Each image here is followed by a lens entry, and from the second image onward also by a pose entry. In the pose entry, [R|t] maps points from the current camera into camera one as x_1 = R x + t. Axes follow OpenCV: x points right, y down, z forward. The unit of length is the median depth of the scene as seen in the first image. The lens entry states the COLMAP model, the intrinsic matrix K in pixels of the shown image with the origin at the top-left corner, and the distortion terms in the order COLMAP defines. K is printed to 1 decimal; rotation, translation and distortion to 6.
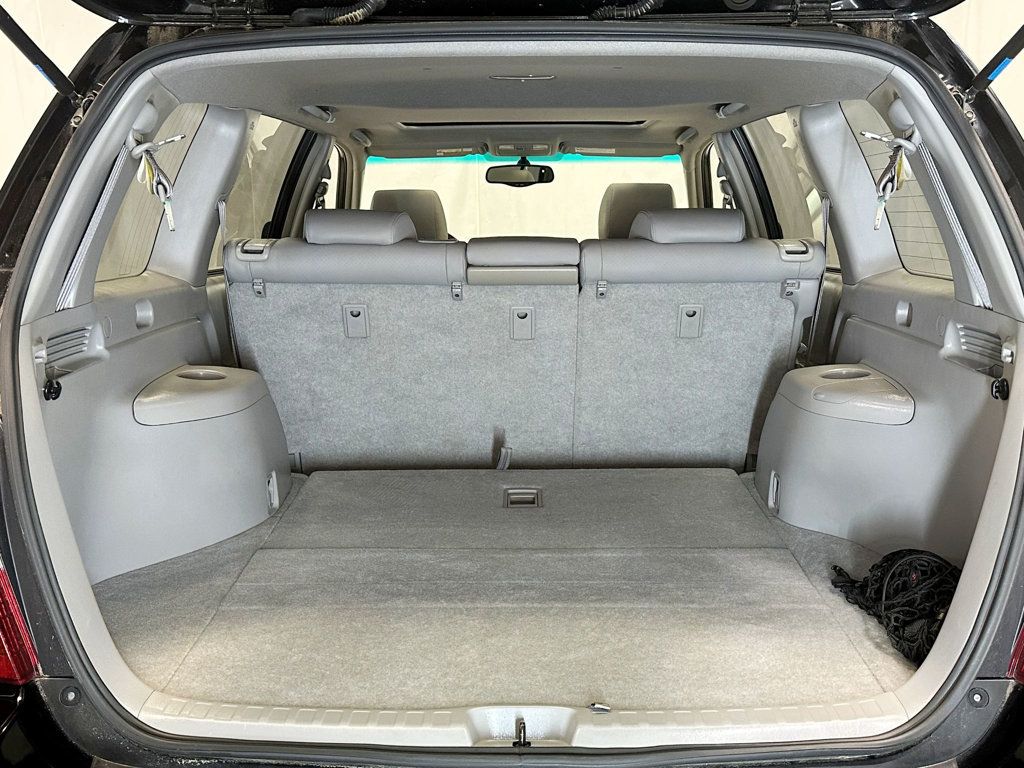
lens RADIAL K [[1041.4, 0, 511.8], [0, 1041.4, 384.2], [0, 0, 1]] dist [0.027870, 0.000000]
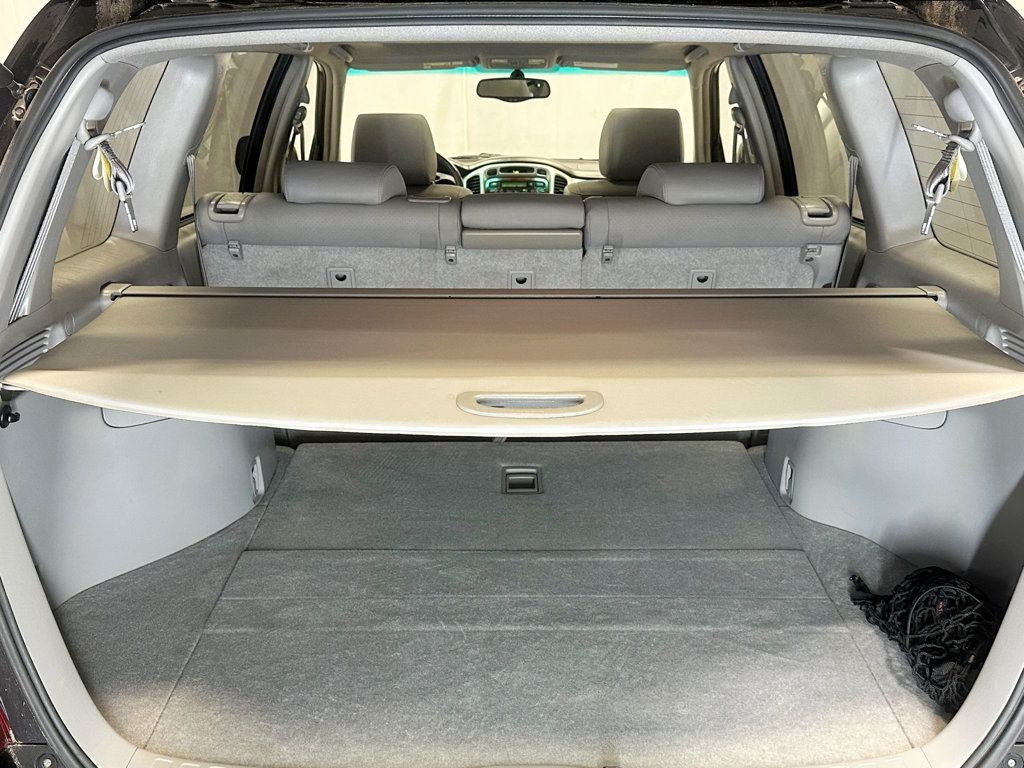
lens RADIAL K [[1041.4, 0, 511.5], [0, 1041.4, 384.7], [0, 0, 1]] dist [0.027870, 0.000000]
pose [[0.999852, 0.001271, 0.017145, -0.016876], [-0.003560, 0.990952, 0.134172, -0.114919], [-0.016819, -0.134213, 0.990810, 0.079480]]
